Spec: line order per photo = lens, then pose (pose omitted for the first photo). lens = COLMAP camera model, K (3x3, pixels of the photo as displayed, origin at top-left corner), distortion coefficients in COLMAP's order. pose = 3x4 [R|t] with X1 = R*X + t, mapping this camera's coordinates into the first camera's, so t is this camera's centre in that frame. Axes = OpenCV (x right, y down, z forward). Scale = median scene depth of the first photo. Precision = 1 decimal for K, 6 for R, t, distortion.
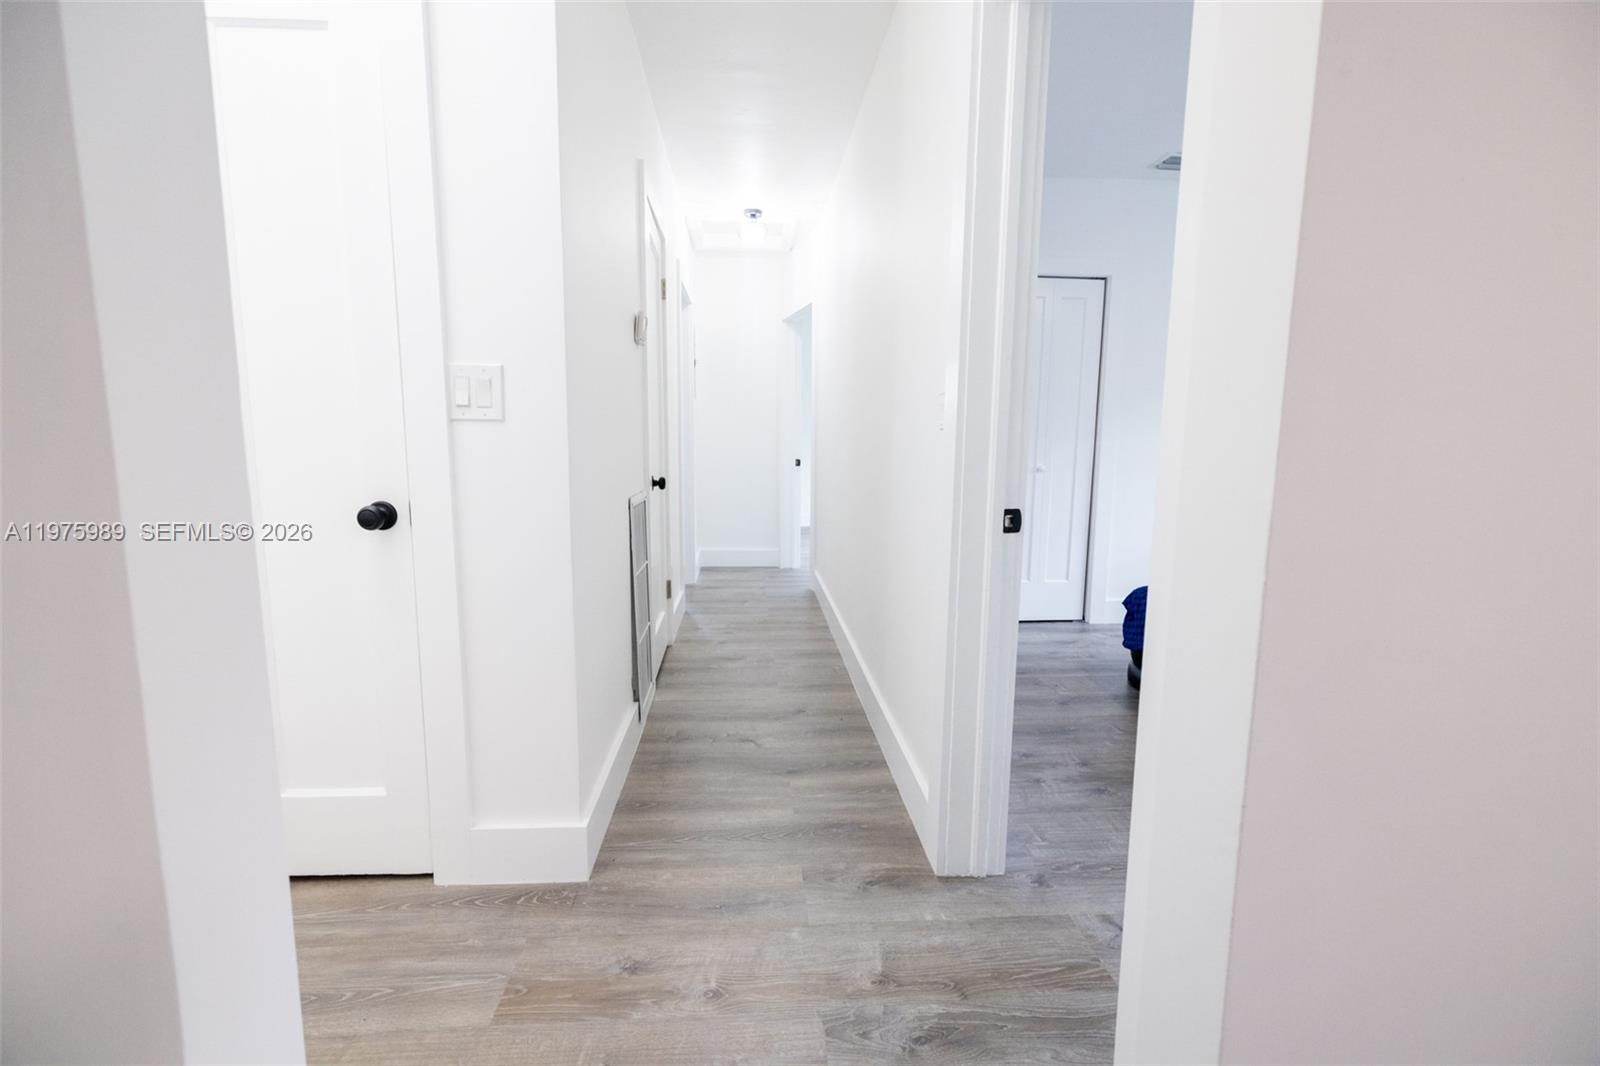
lens RADIAL K [[676.8, 0, 787.1], [0, 676.8, 524.4], [0, 0, 1]] dist [-0.000013, 0.000006]
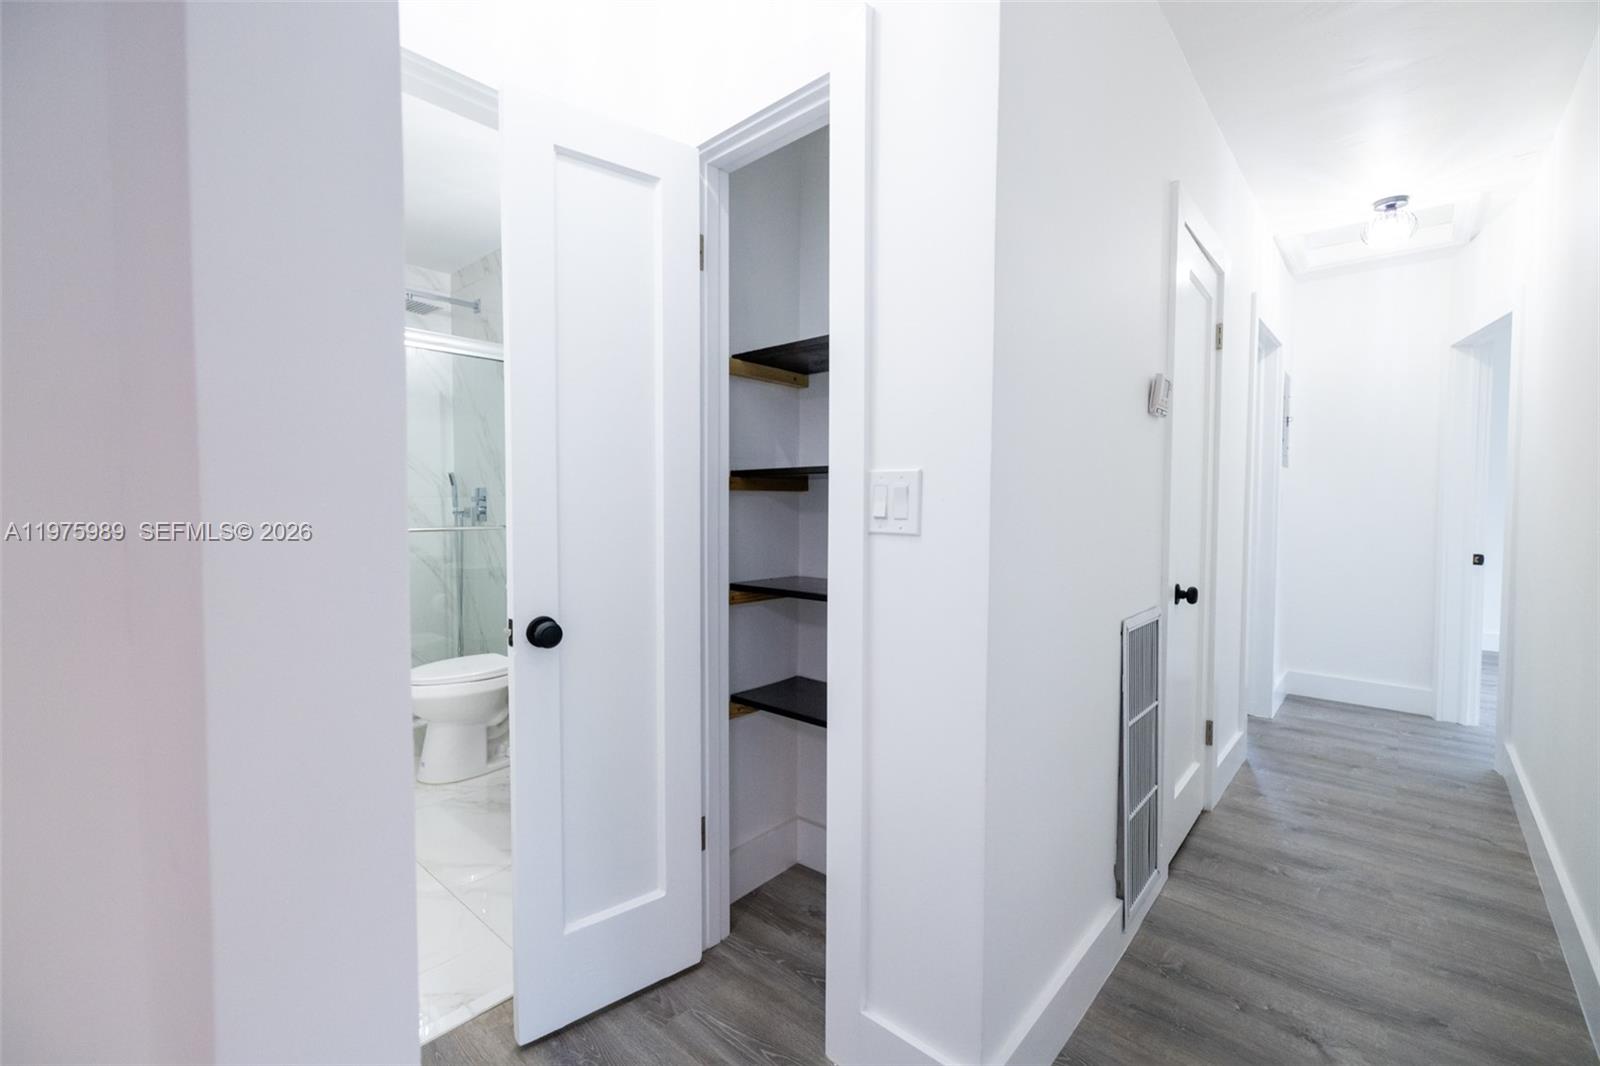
lens RADIAL K [[682.4, 0, 796.2], [0, 682.4, 526.1], [0, 0, 1]] dist [0.002059, 0.000029]
pose [[0.702281, 0.020824, -0.711595, 0.035795], [-0.086265, 0.994696, -0.056027, -0.049572], [0.706654, 0.100732, 0.700352, 0.142525]]
